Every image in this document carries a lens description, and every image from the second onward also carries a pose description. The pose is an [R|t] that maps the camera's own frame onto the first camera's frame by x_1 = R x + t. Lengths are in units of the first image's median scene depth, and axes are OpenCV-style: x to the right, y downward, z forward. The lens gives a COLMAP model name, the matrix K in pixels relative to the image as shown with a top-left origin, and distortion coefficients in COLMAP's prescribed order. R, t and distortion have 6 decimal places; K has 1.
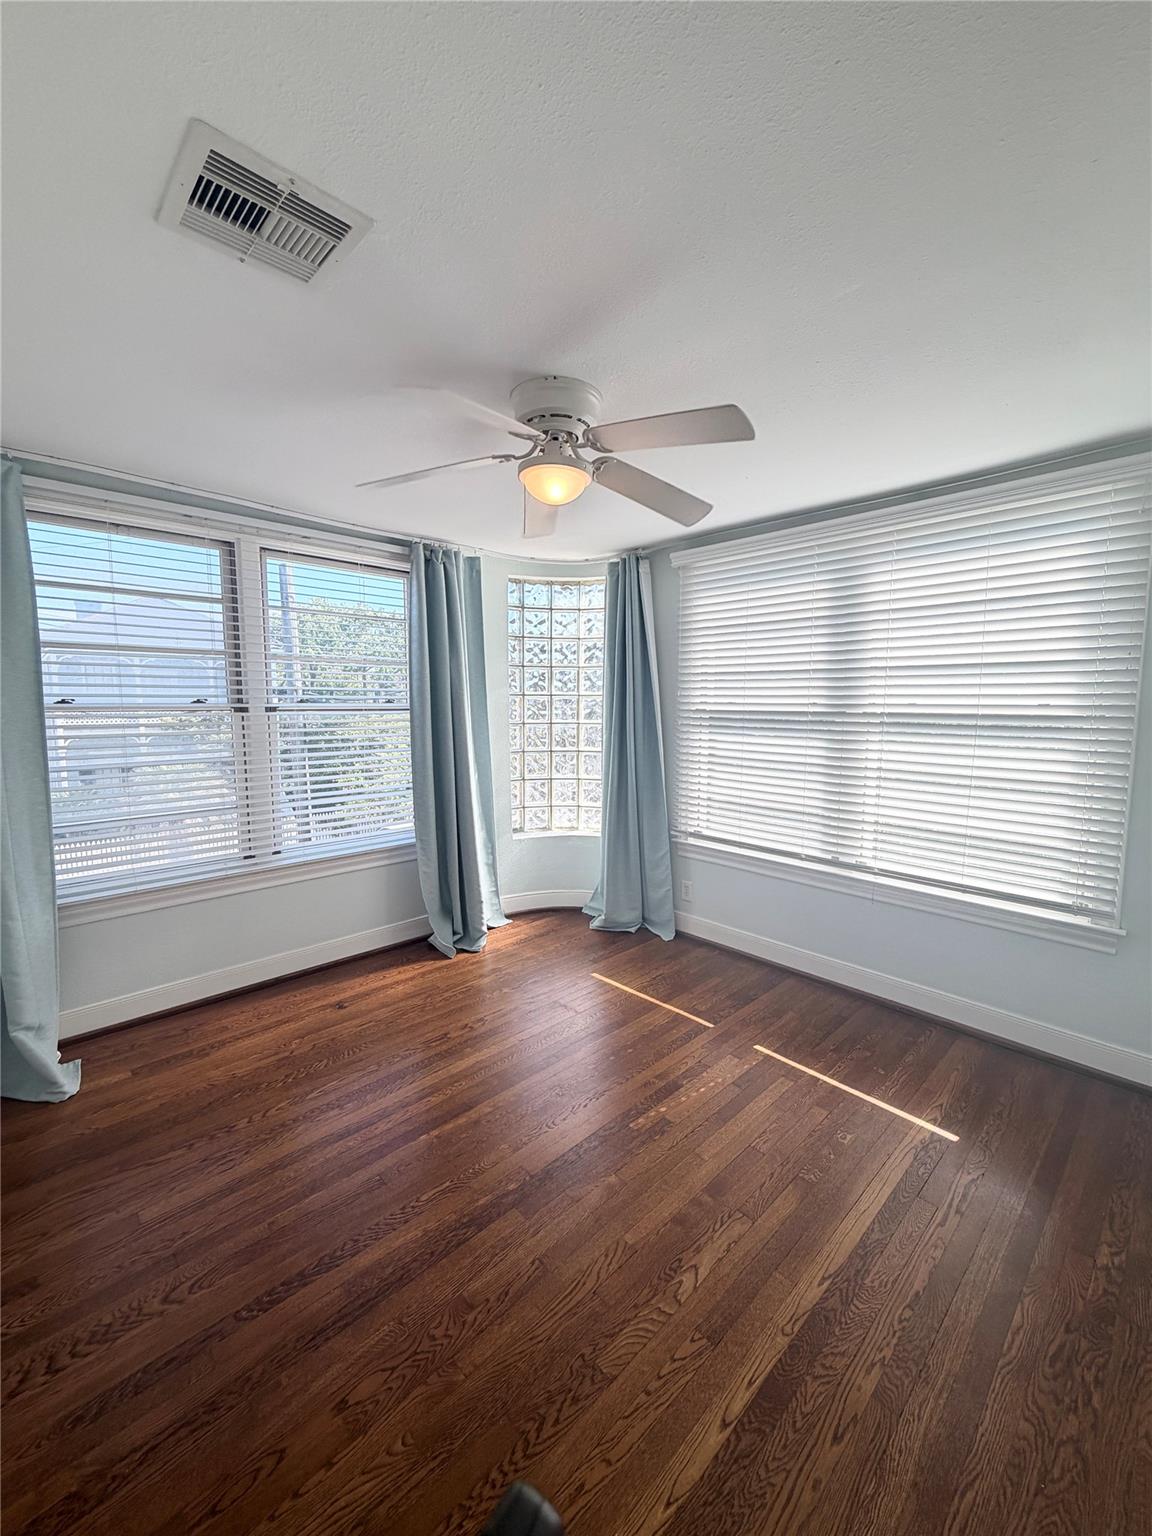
lens RADIAL K [[615.8, 0, 582.0], [0, 615.8, 763.3], [0, 0, 1]] dist [-0.001629, 0.000706]
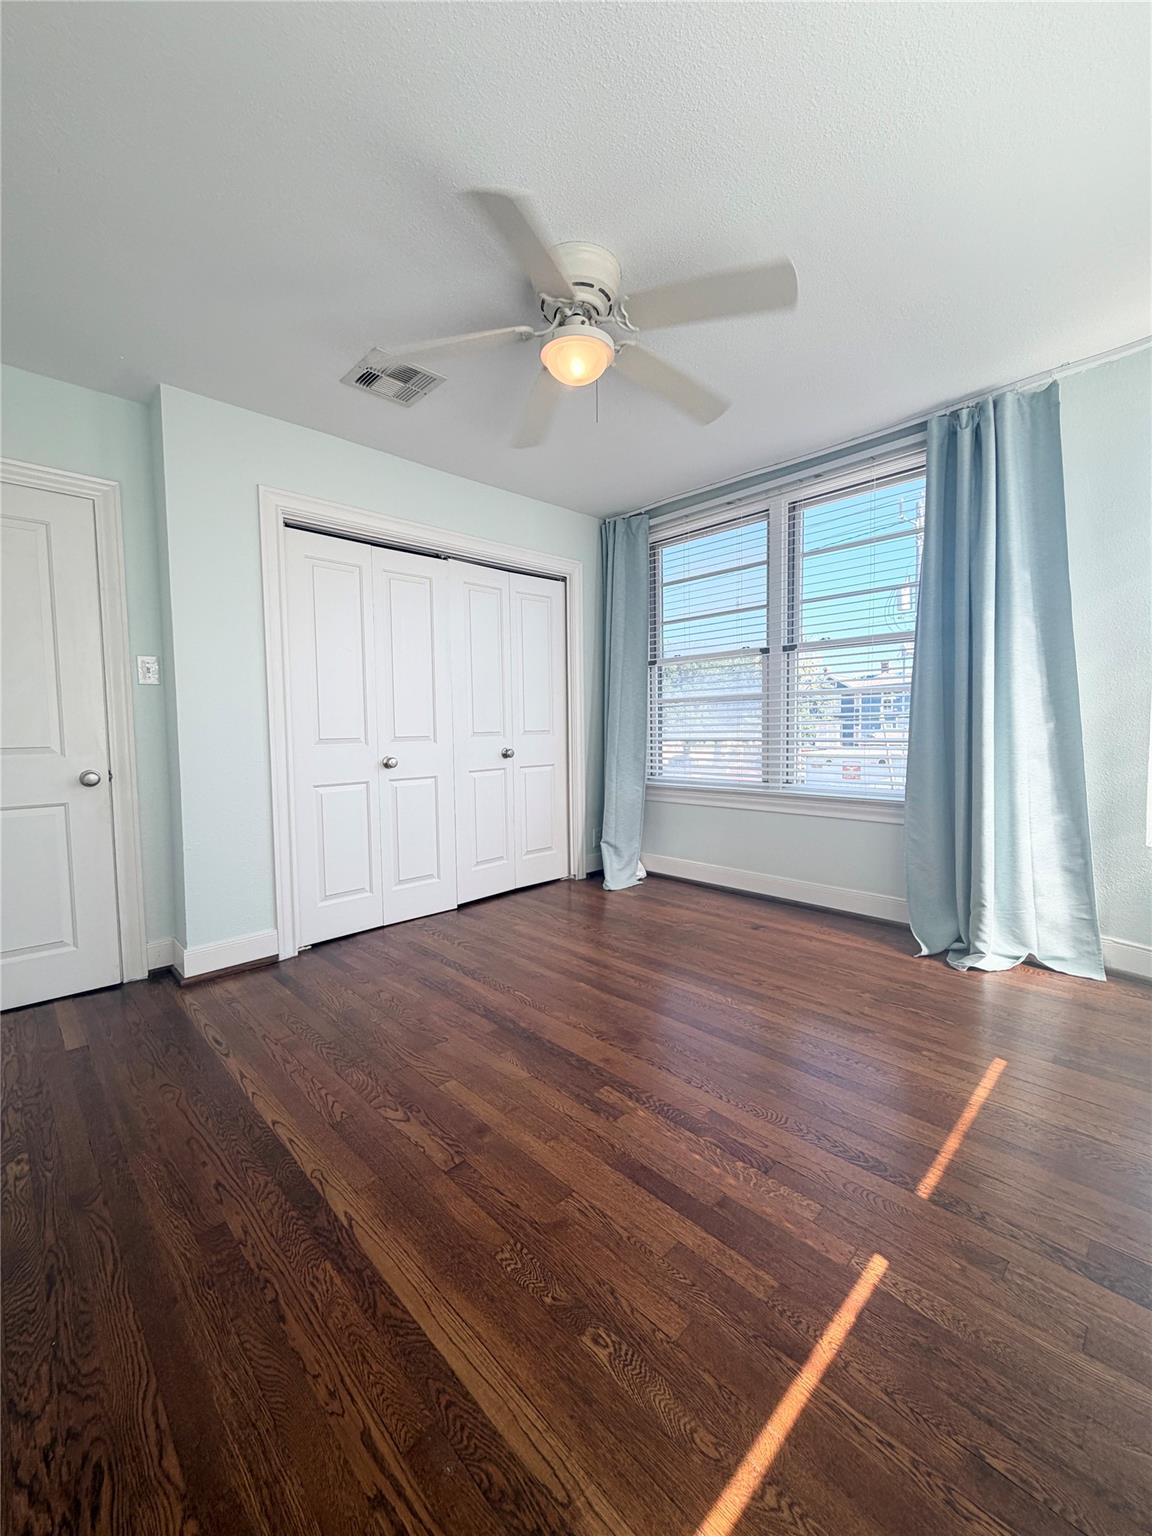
lens RADIAL K [[615.8, 0, 578.4], [0, 615.8, 763.0], [0, 0, 1]] dist [-0.001629, 0.000706]
pose [[0.002677, 0.054571, -0.998506, 1.105081], [-0.081872, 0.995170, 0.054169, 0.148237], [0.996639, 0.081605, 0.007132, 1.164747]]
